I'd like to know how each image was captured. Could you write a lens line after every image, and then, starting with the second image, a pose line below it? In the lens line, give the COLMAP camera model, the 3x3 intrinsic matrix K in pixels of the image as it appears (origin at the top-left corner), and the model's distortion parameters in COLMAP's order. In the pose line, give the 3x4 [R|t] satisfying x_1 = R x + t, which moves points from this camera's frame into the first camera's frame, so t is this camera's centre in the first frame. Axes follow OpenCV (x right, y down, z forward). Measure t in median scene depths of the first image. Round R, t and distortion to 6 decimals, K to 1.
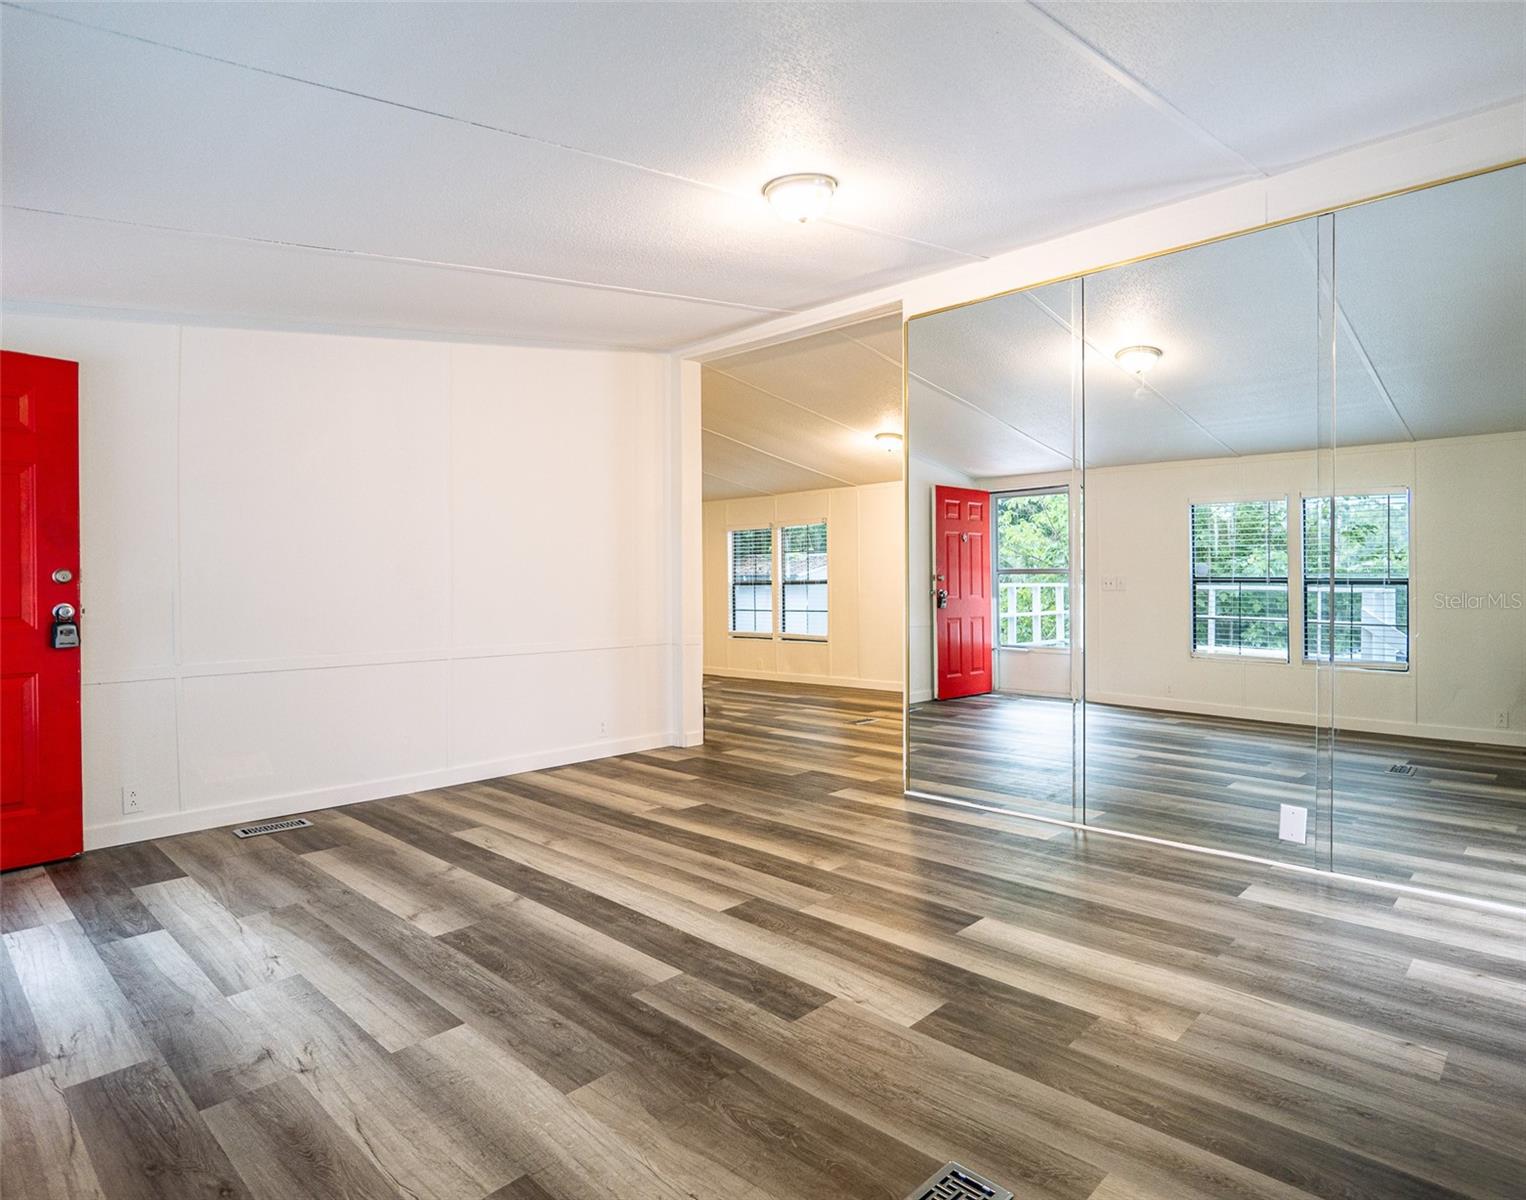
lens RADIAL K [[885.1, 0, 763.0], [0, 885.1, 600.0], [0, 0, 1]] dist [-0.001071, -0.000306]
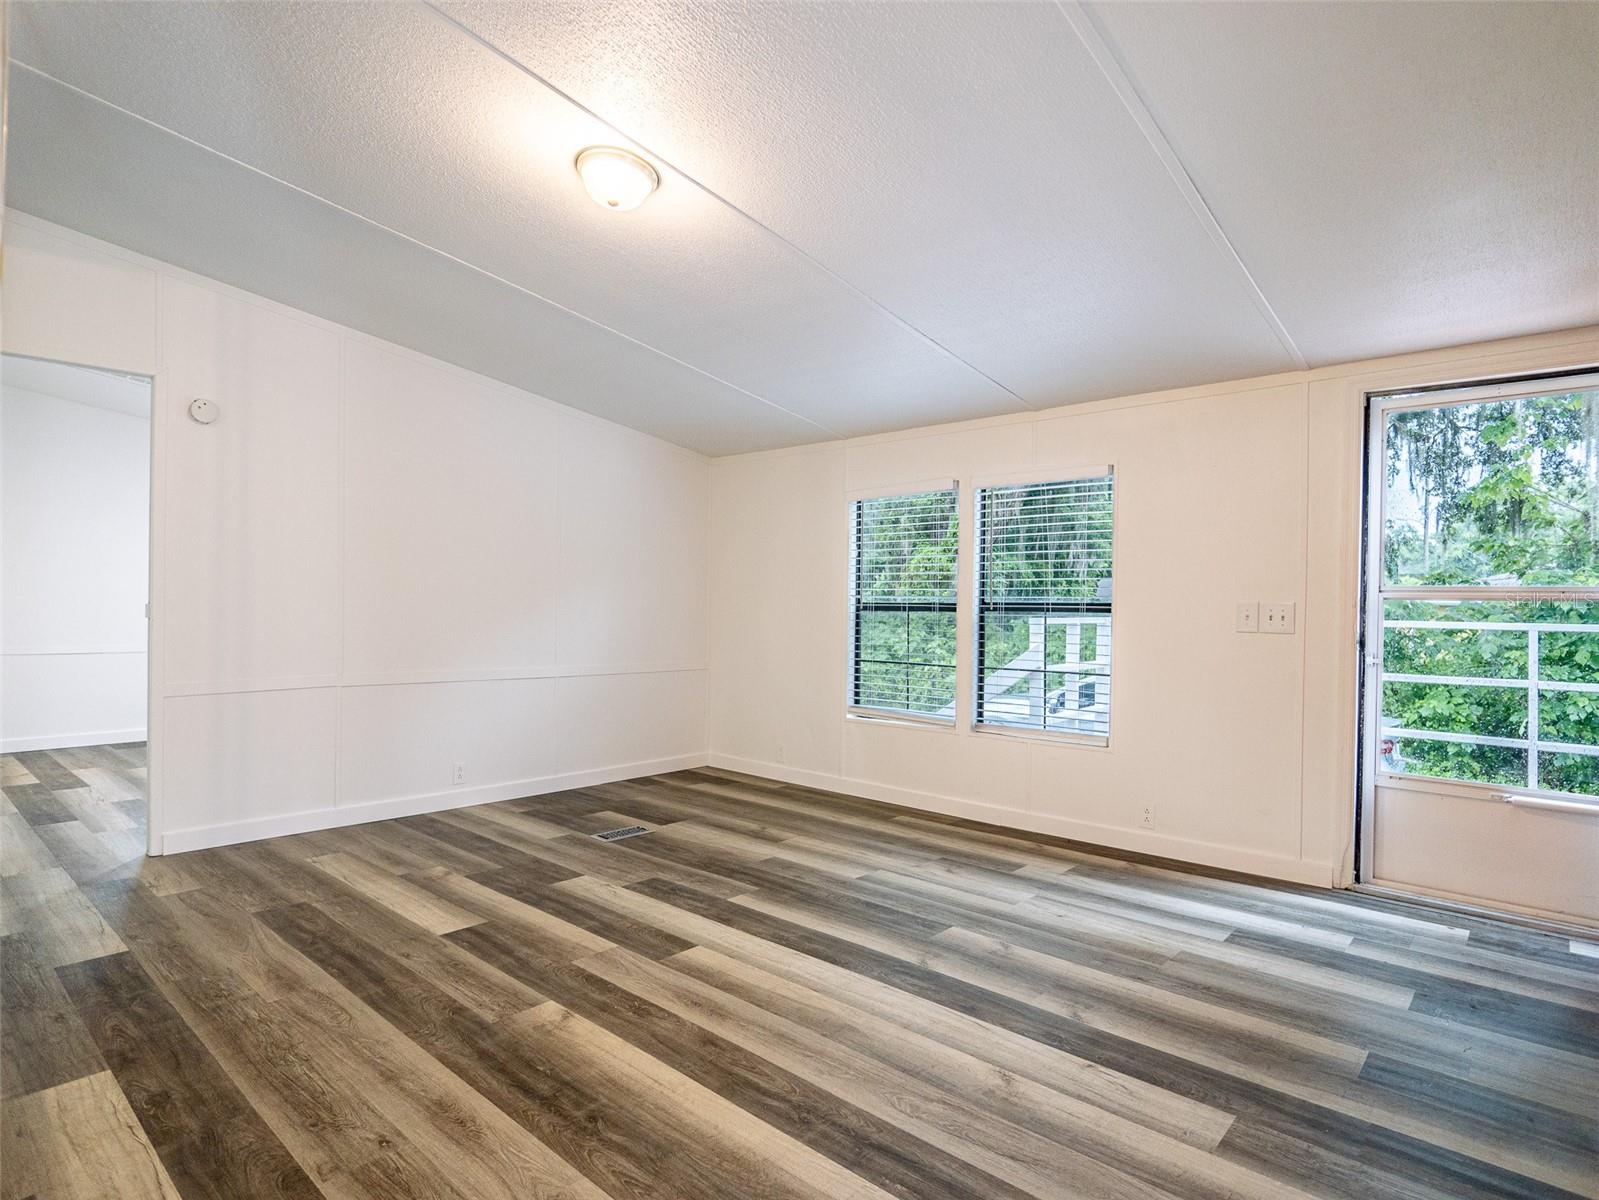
lens RADIAL K [[869.0, 0, 799.5], [0, 869.0, 600.0], [0, 0, 1]] dist [-0.014291, 0.003982]
pose [[-0.997887, -0.011507, -0.063939, -0.098868], [-0.012365, 0.999839, 0.013040, -0.048253], [0.063779, 0.013803, -0.997869, 2.062802]]
